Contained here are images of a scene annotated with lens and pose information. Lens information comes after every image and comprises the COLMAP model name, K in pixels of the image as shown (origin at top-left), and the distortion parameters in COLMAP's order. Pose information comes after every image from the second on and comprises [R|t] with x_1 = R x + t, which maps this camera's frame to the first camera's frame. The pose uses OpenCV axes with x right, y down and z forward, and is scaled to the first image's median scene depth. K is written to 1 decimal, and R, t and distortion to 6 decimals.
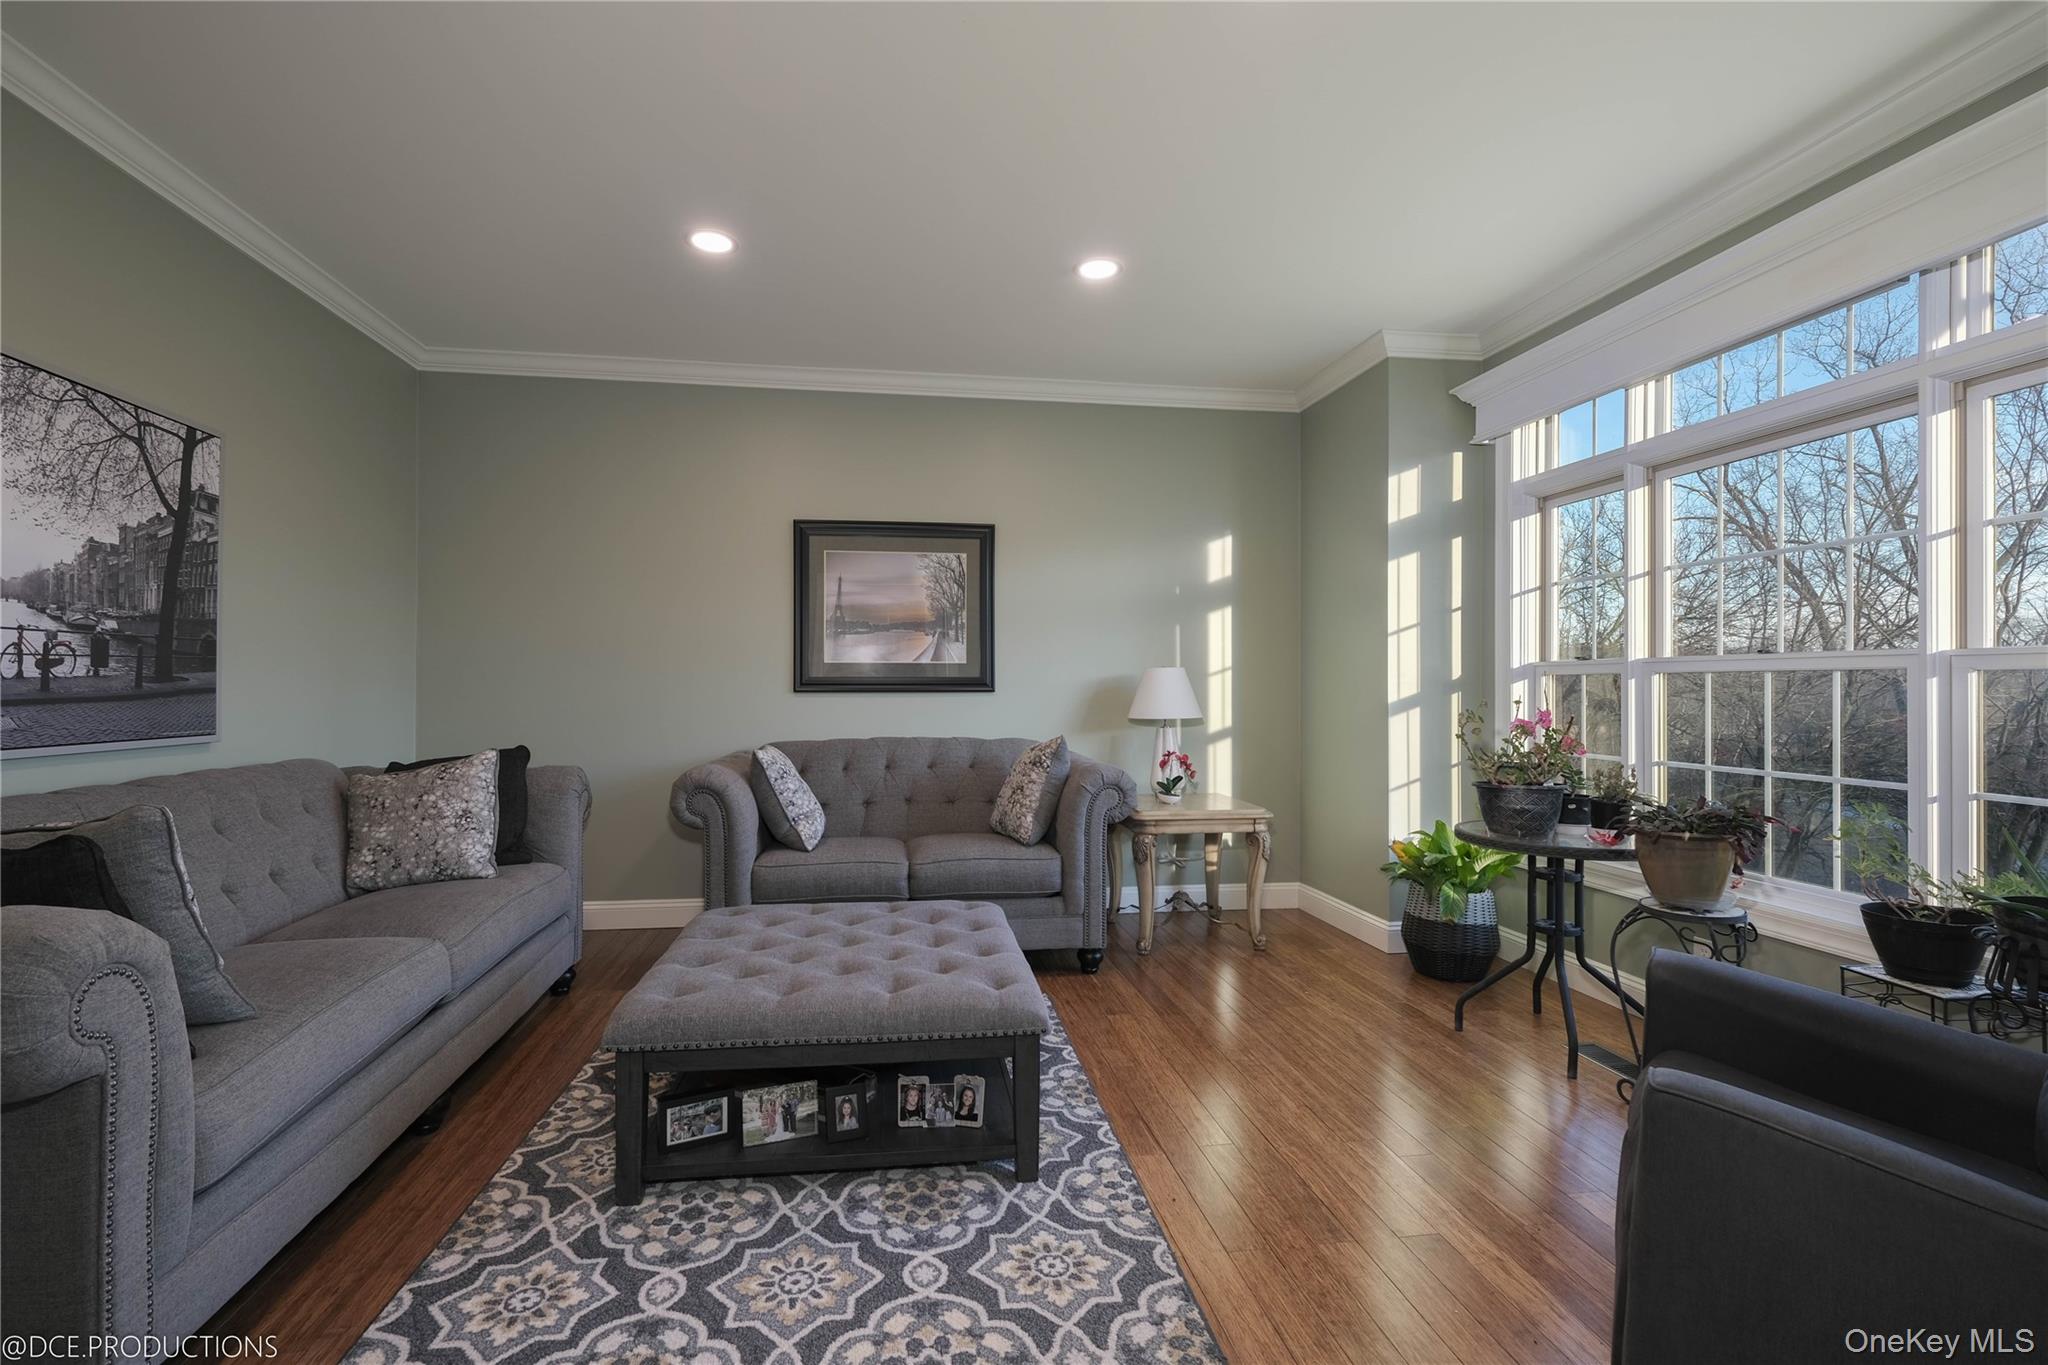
lens RADIAL K [[908.9, 0, 1005.6], [0, 908.9, 684.8], [0, 0, 1]] dist [0.002037, -0.000365]
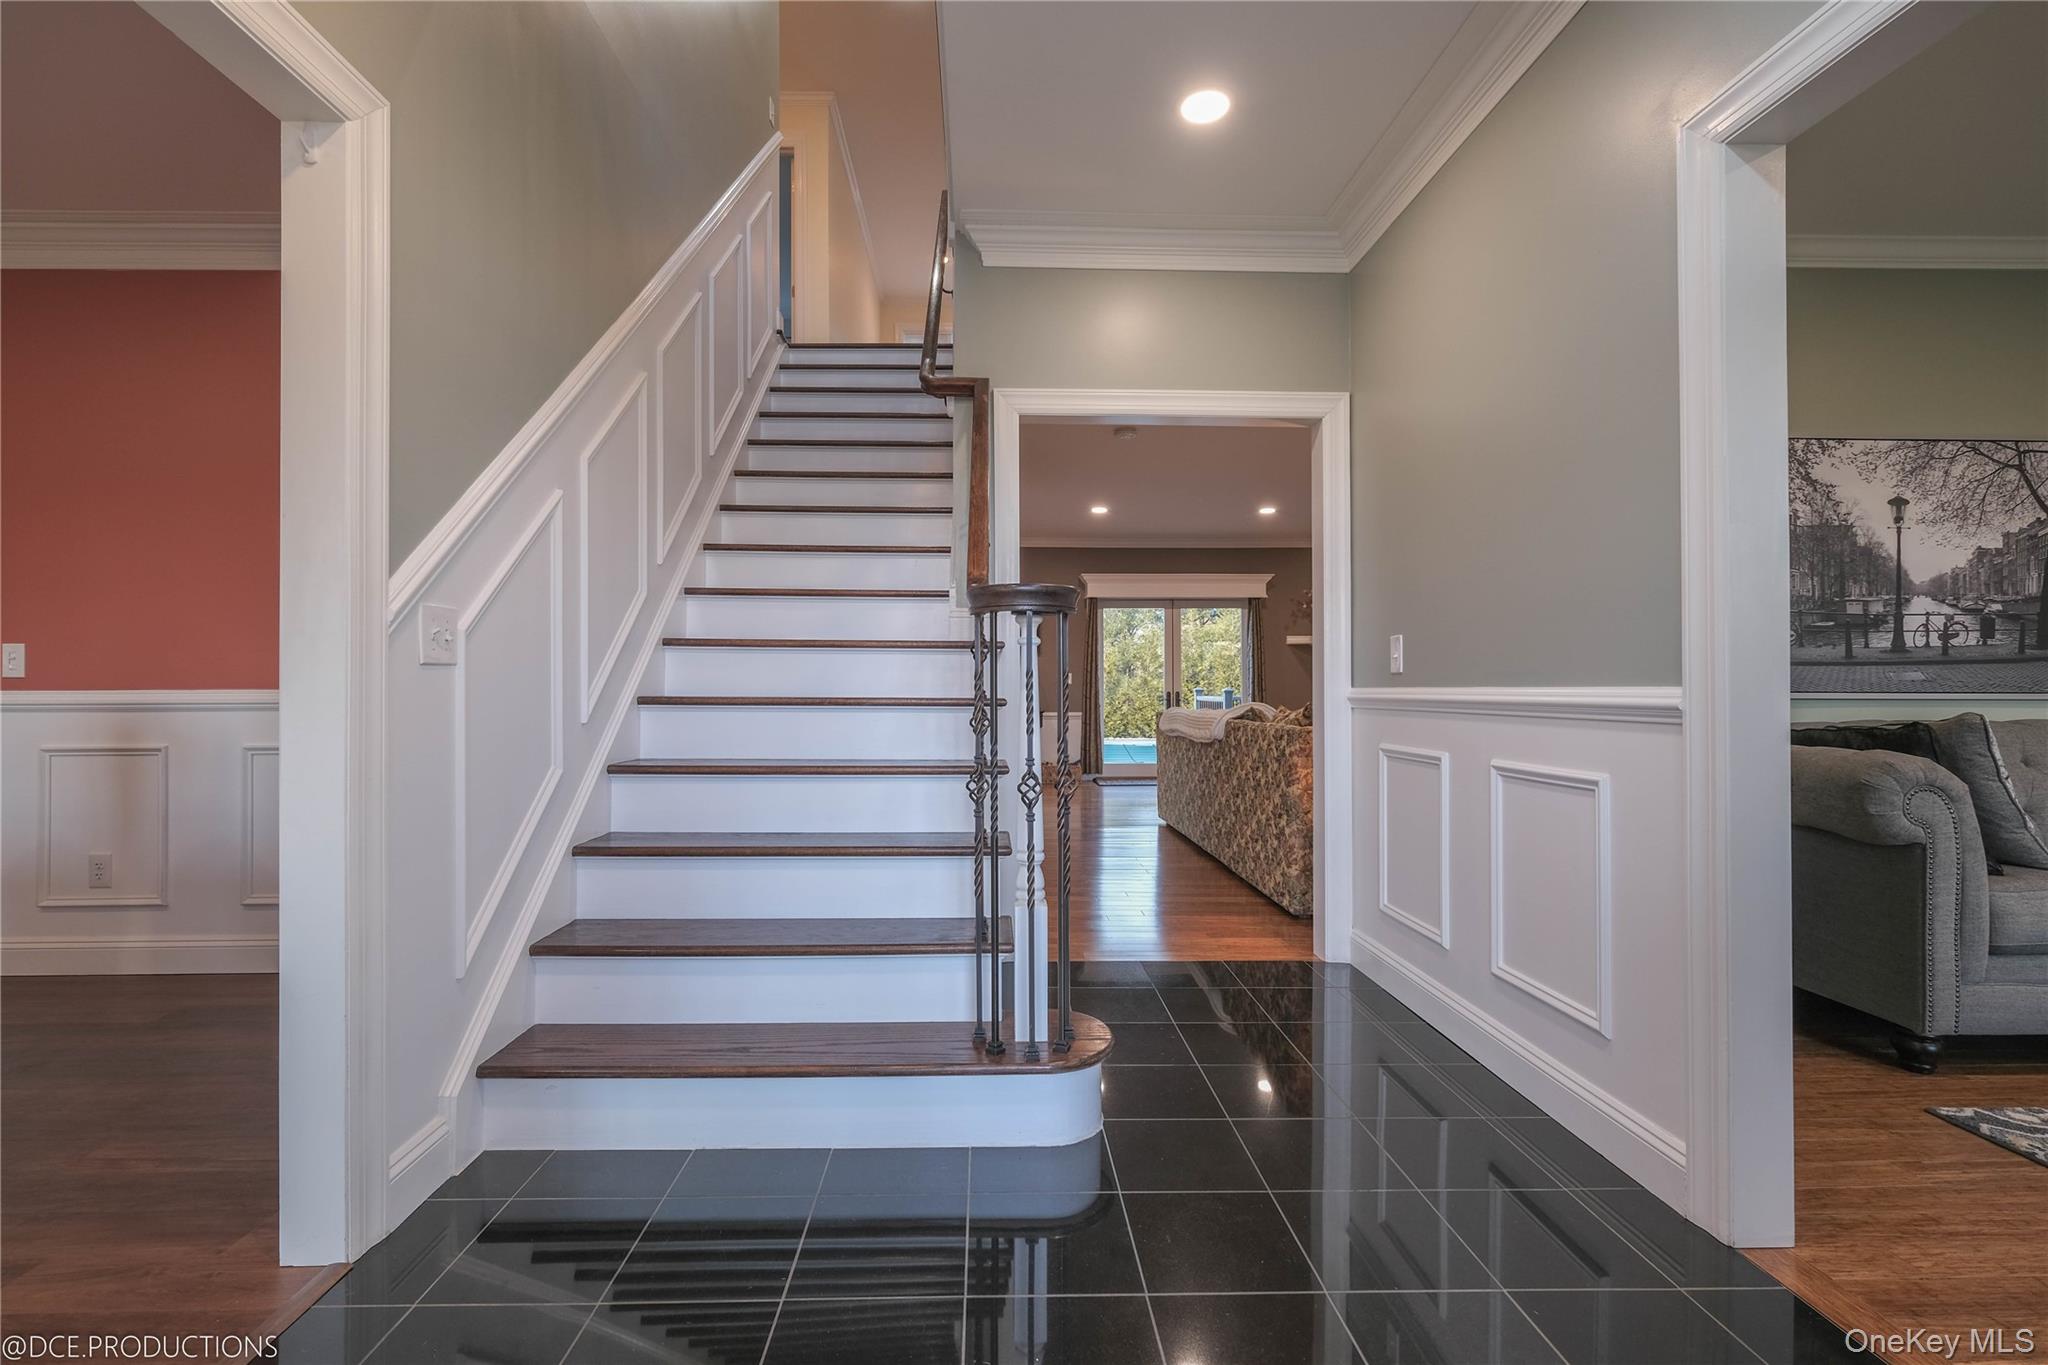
lens RADIAL K [[908.9, 0, 1010.4], [0, 908.9, 684.6], [0, 0, 1]] dist [0.002037, -0.000365]
pose [[-0.103862, -0.009828, -0.994543, 0.560282], [0.002115, 0.999947, -0.010103, 0.064256], [0.994589, -0.003153, -0.103836, -0.350204]]
